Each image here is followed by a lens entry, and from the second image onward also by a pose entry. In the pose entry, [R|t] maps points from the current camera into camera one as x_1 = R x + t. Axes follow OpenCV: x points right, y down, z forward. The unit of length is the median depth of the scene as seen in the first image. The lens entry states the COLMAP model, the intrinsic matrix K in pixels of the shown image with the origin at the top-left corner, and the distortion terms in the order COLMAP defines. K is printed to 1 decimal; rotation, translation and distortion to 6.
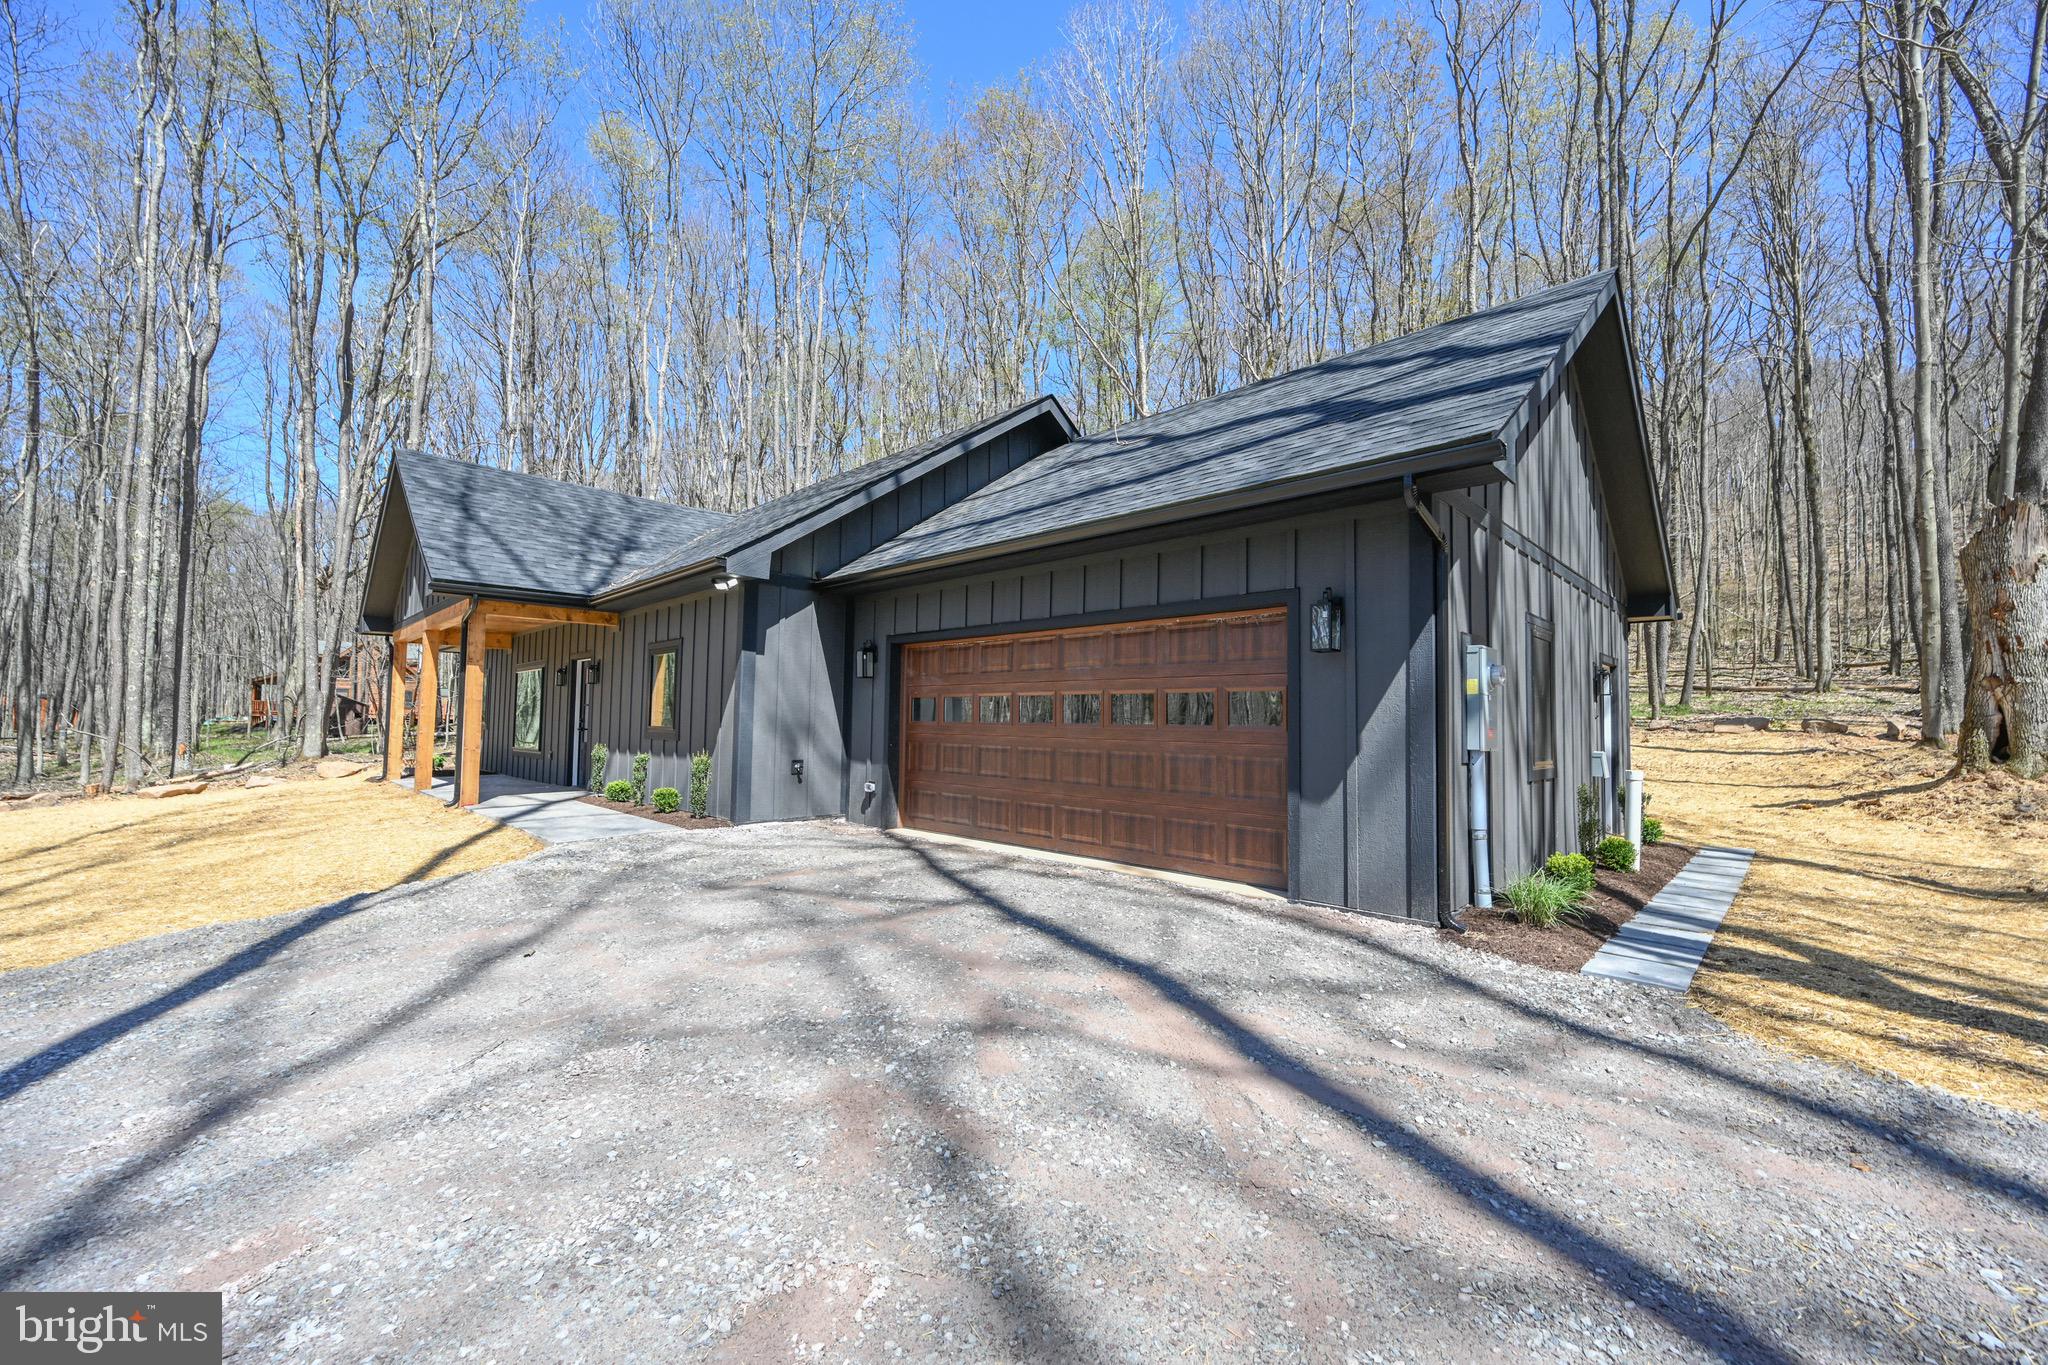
lens RADIAL K [[808.7, 0, 1035.3], [0, 808.7, 677.6], [0, 0, 1]] dist [0.000385, -0.000014]
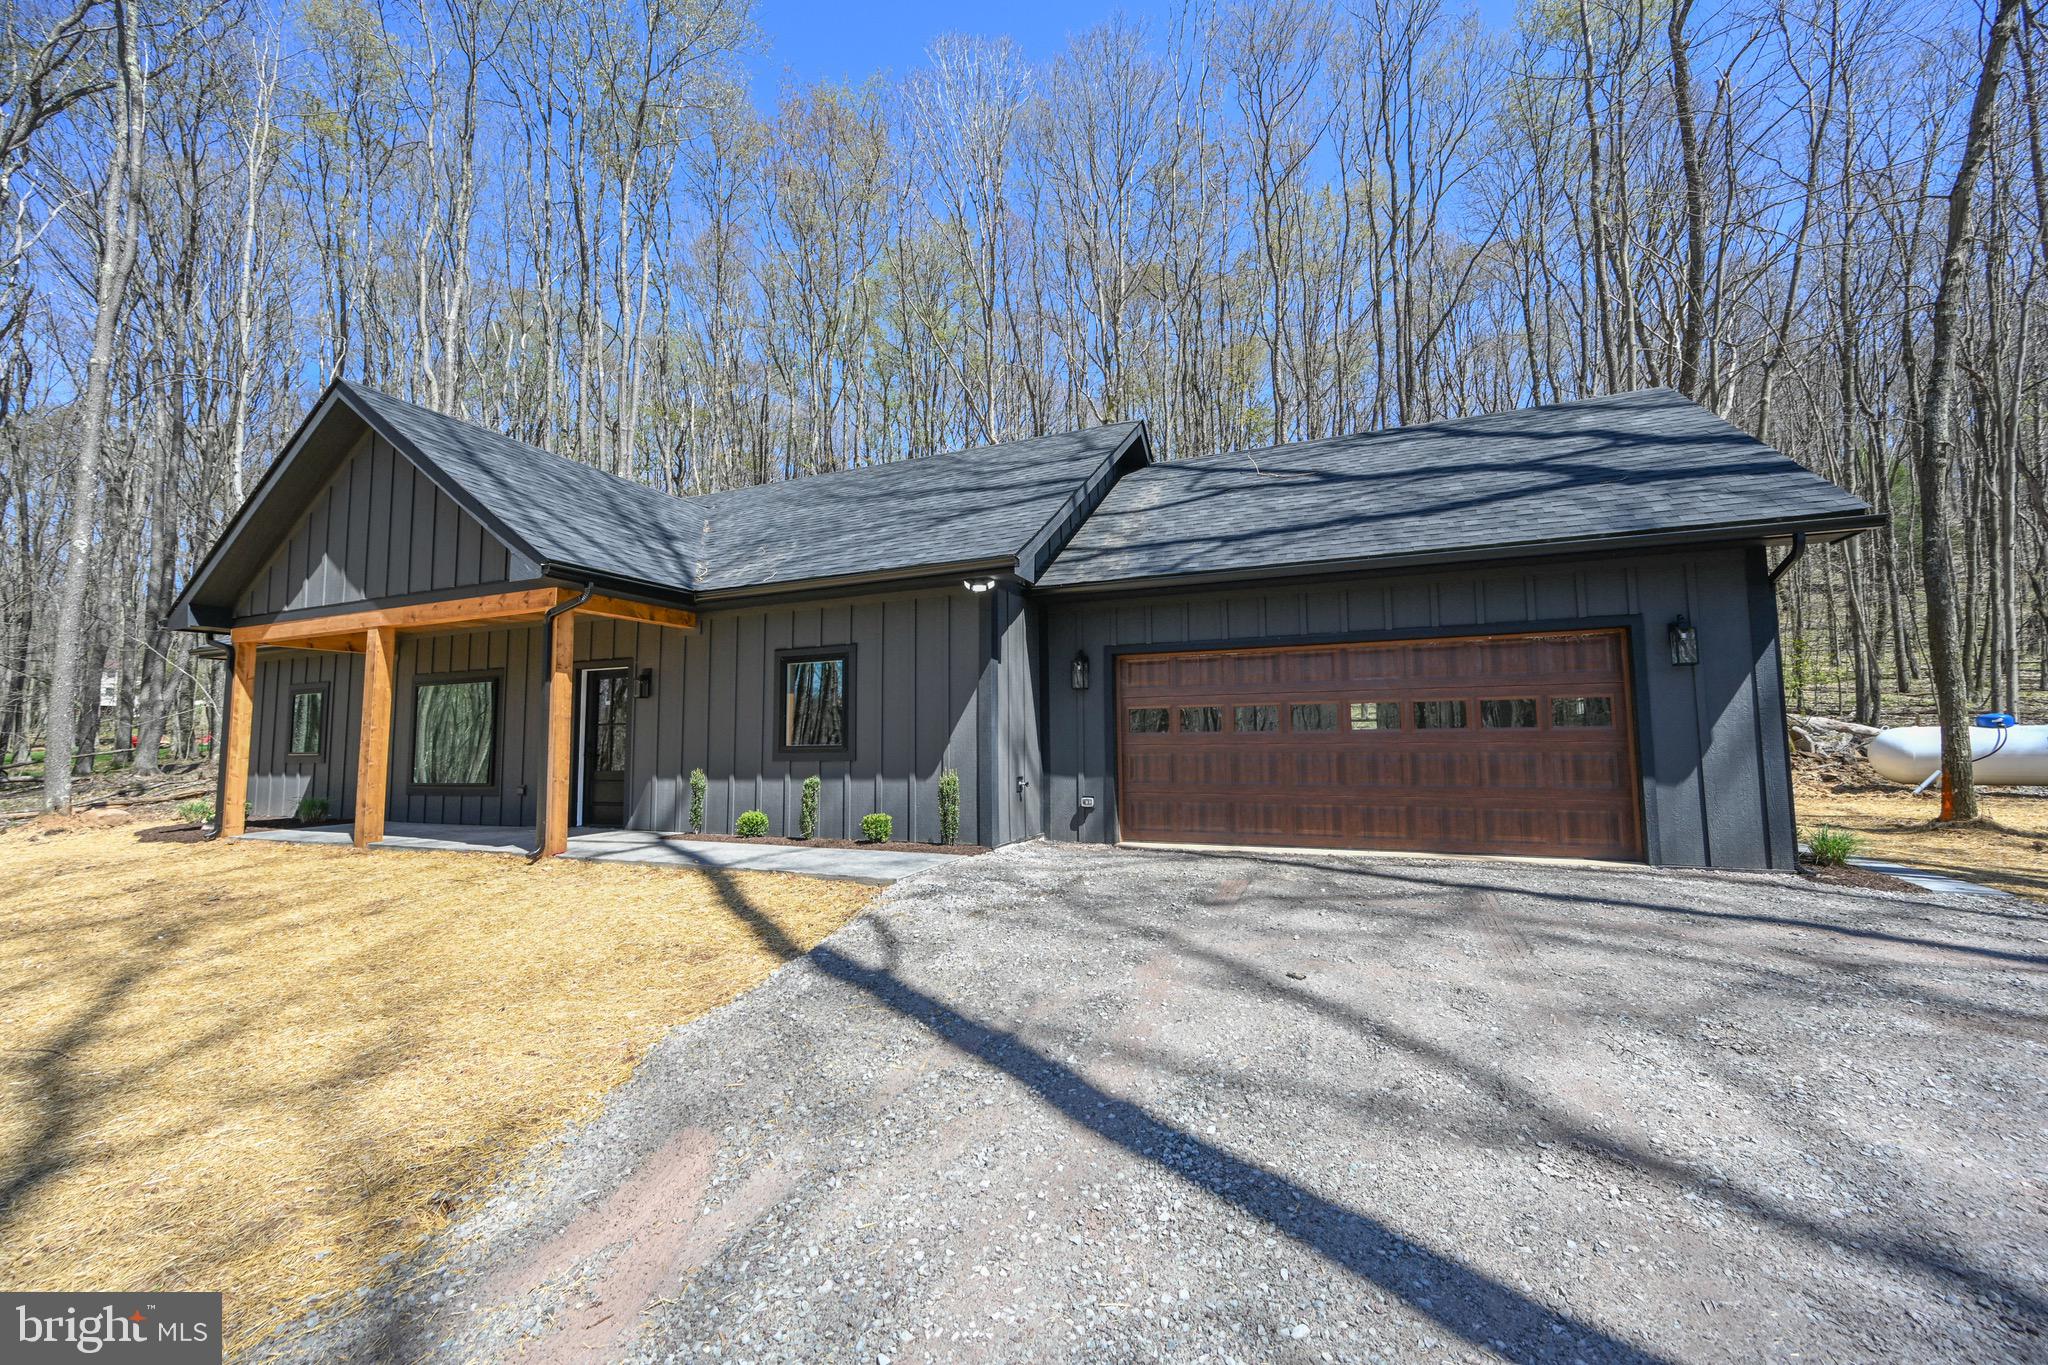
lens RADIAL K [[808.1, 0, 1024.0], [0, 808.1, 682.5], [0, 0, 1]] dist [-0.009844, -0.000100]
pose [[0.930380, 0.006226, 0.366543, -0.609413], [0.001442, 0.999786, -0.020644, 0.011731], [-0.366593, 0.019735, 0.930172, 0.122602]]
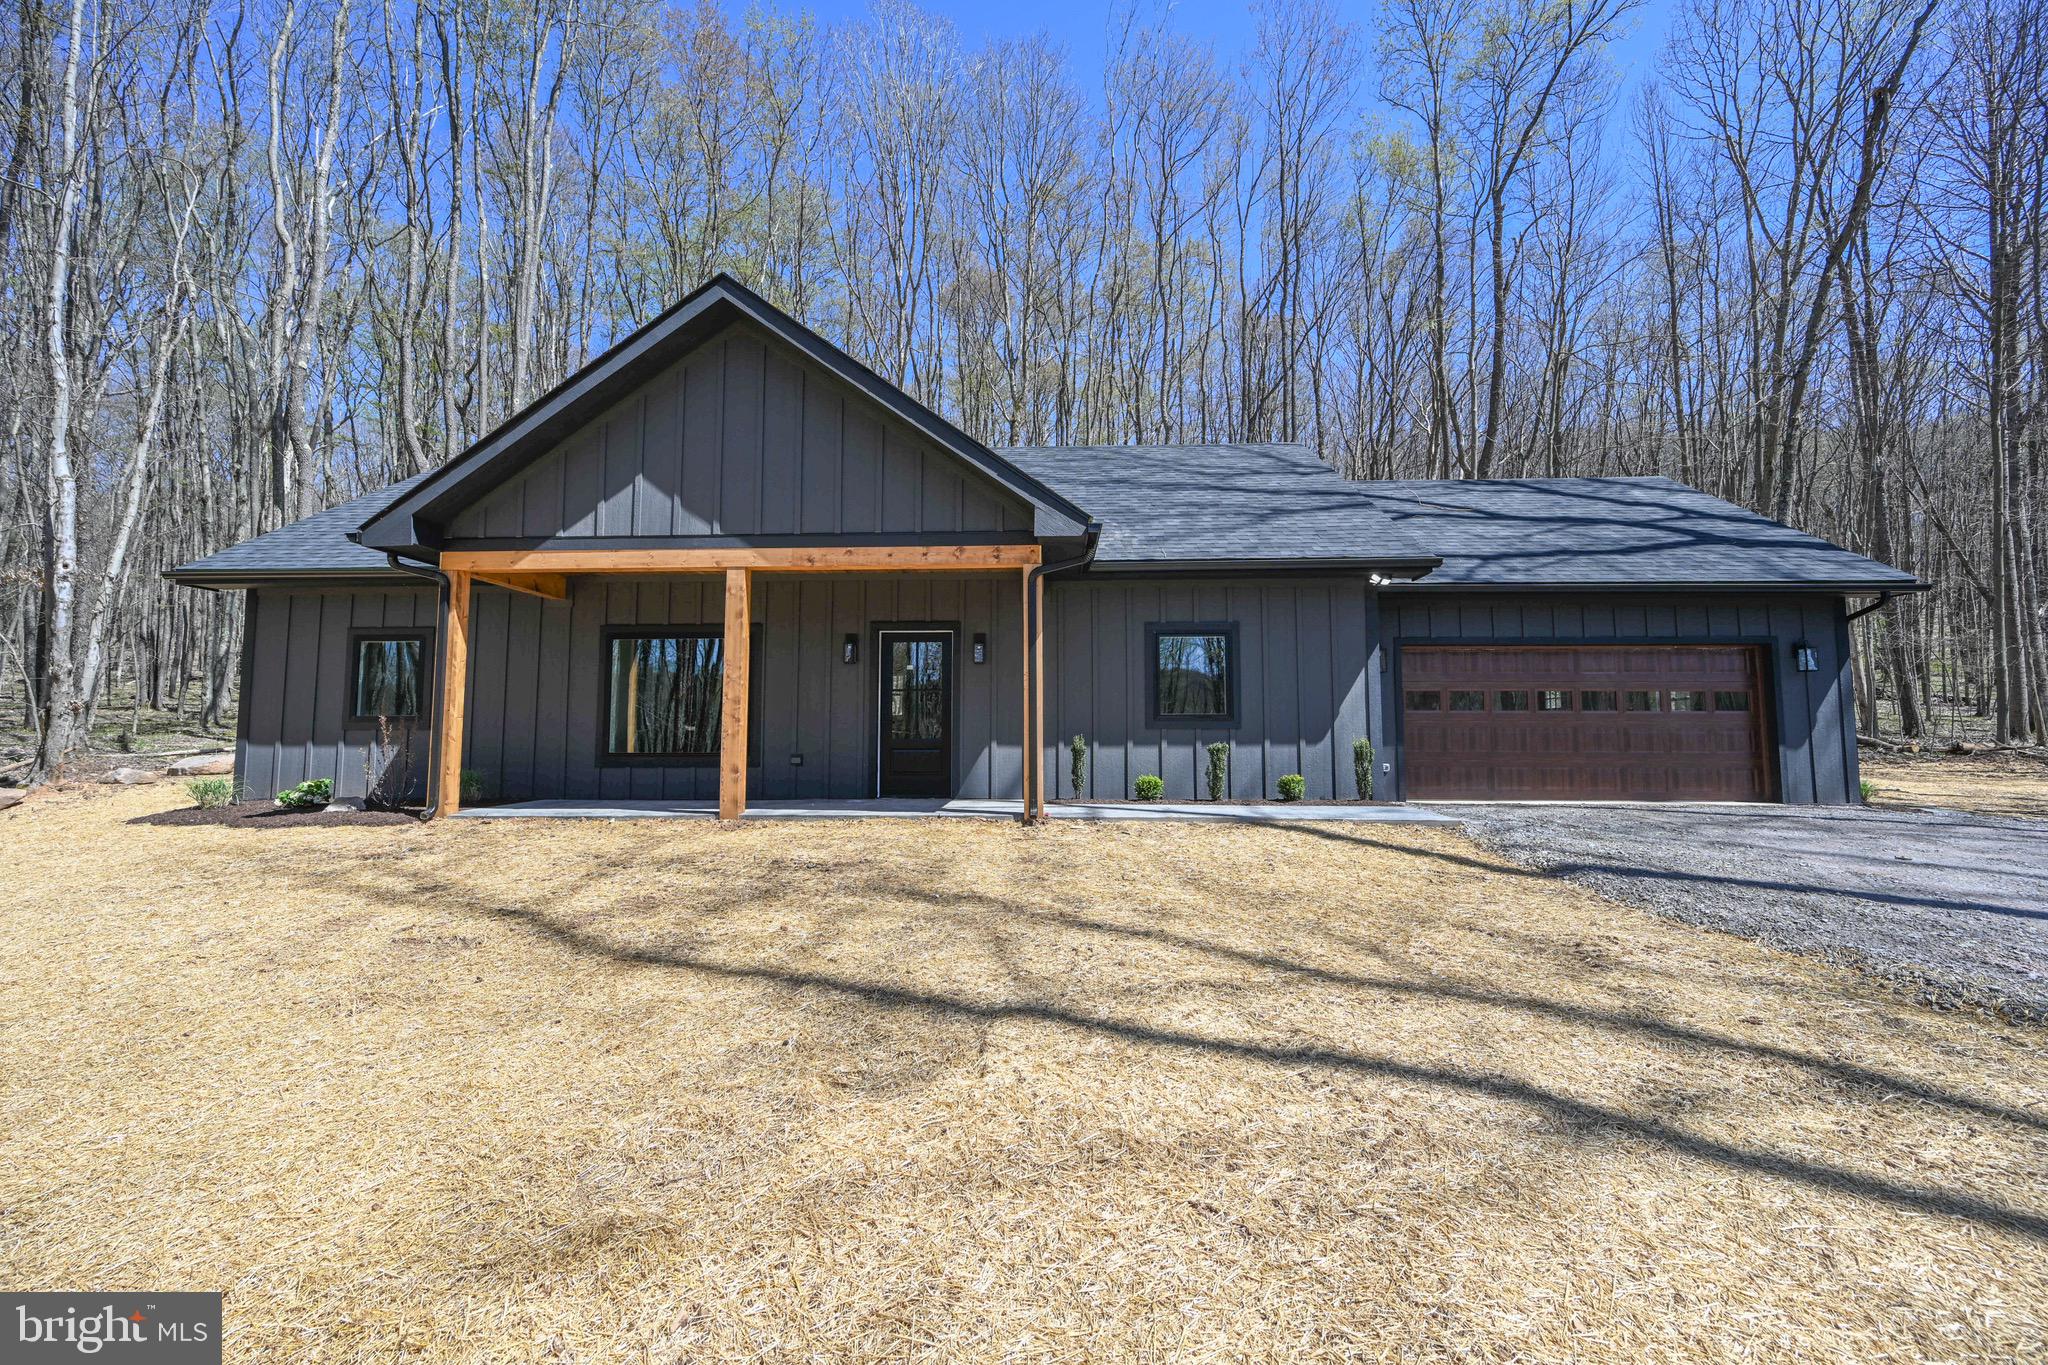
lens RADIAL K [[752.2, 0, 1024.0], [0, 752.2, 682.5], [0, 0, 1]] dist [0.000075, -0.000068]
pose [[0.745081, 0.028005, 0.666385, -1.279623], [-0.032489, 0.999456, -0.005677, 0.038109], [-0.666182, -0.017420, 0.745586, 0.522239]]
